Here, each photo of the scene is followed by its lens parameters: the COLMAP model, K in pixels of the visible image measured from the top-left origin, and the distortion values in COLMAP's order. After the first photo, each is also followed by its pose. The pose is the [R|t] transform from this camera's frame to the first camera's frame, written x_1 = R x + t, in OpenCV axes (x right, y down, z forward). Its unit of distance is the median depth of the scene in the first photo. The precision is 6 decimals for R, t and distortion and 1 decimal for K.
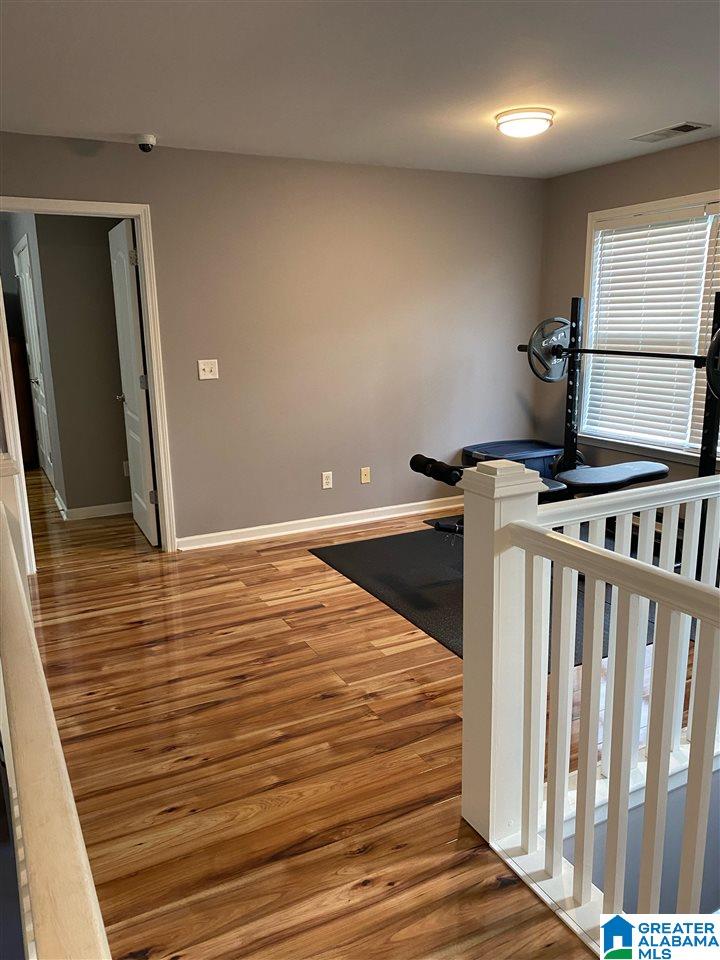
lens RADIAL K [[724.6, 0, 357.7], [0, 724.6, 484.9], [0, 0, 1]] dist [0.026567, -0.012655]
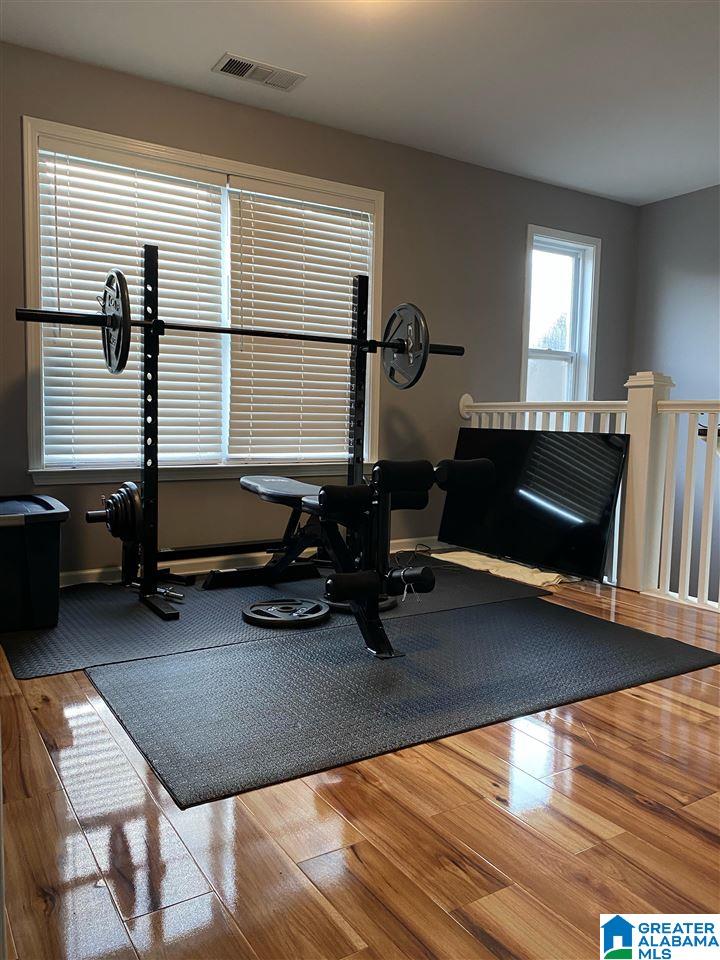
lens RADIAL K [[724.6, 0, 357.7], [0, 724.6, 484.9], [0, 0, 1]] dist [0.026567, -0.012655]
pose [[-0.082438, -0.076047, 0.993690, -0.428297], [0.199945, 0.975549, 0.091247, -0.074571], [-0.976333, 0.206205, -0.065217, 0.976601]]
